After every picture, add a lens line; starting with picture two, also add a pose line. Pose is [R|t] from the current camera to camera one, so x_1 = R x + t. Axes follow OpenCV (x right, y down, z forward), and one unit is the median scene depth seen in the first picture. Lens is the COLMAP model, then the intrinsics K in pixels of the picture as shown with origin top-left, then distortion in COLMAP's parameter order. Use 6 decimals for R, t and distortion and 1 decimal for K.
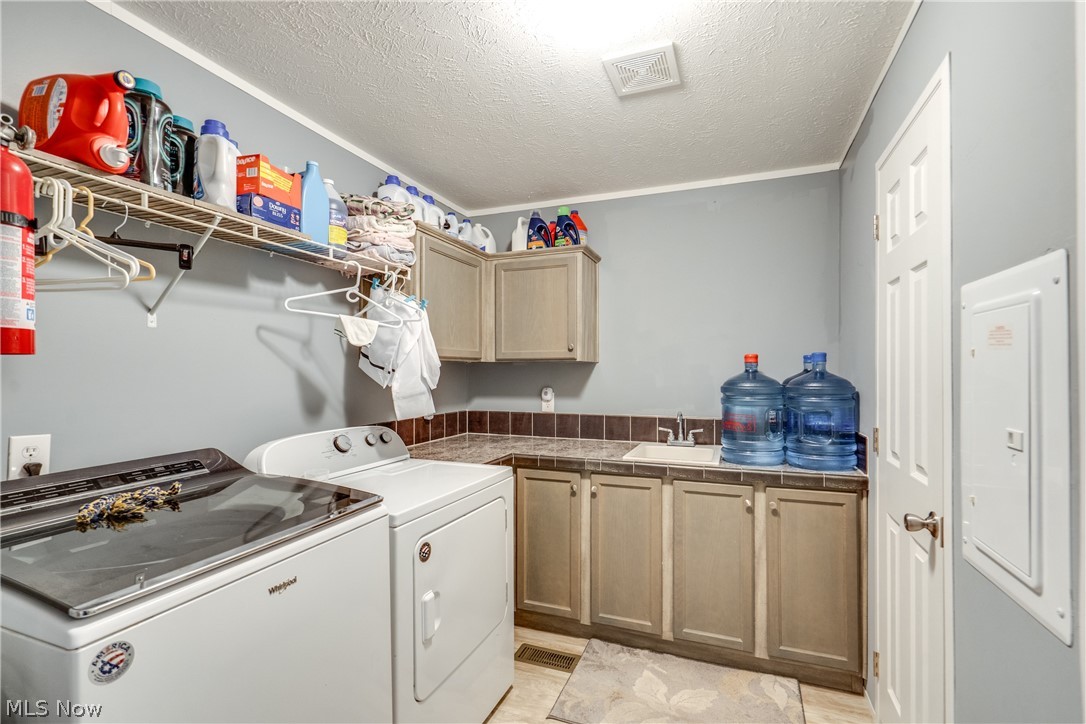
lens RADIAL K [[495.8, 0, 545.9], [0, 495.8, 368.8], [0, 0, 1]] dist [-0.002026, 0.000461]
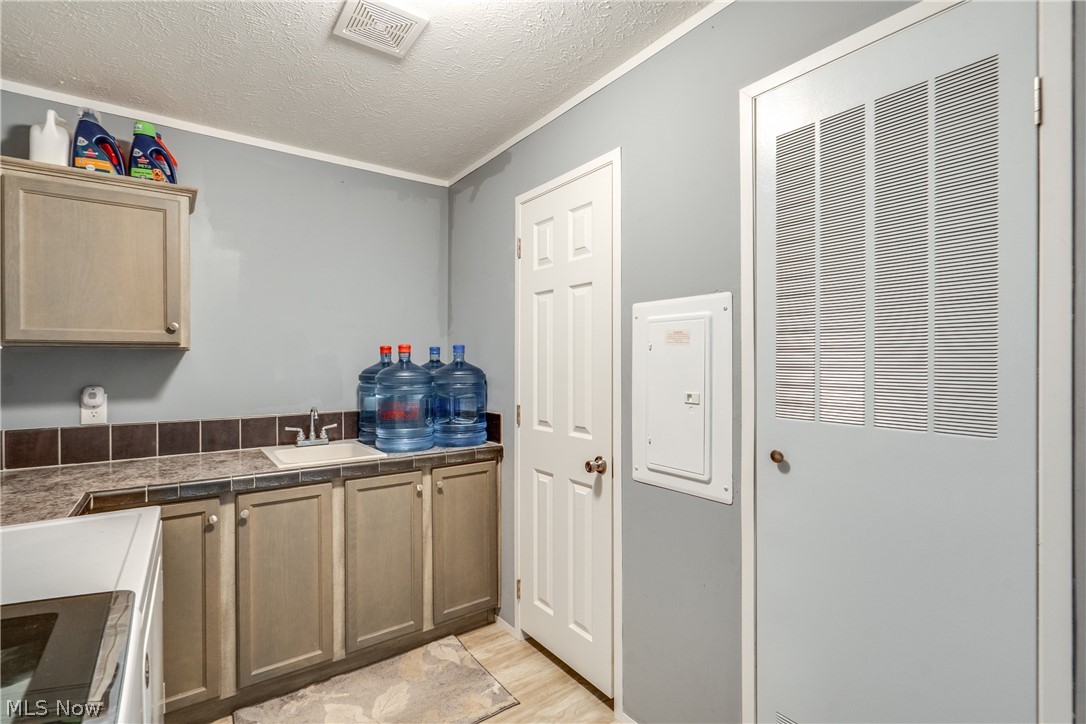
lens RADIAL K [[505.3, 0, 541.2], [0, 505.3, 365.4], [0, 0, 1]] dist [-0.002769, 0.000434]
pose [[0.539353, -0.004335, 0.842069, -0.326940], [-0.000195, 0.999986, 0.005272, 0.008334], [-0.842080, -0.003007, 0.539345, 0.200649]]
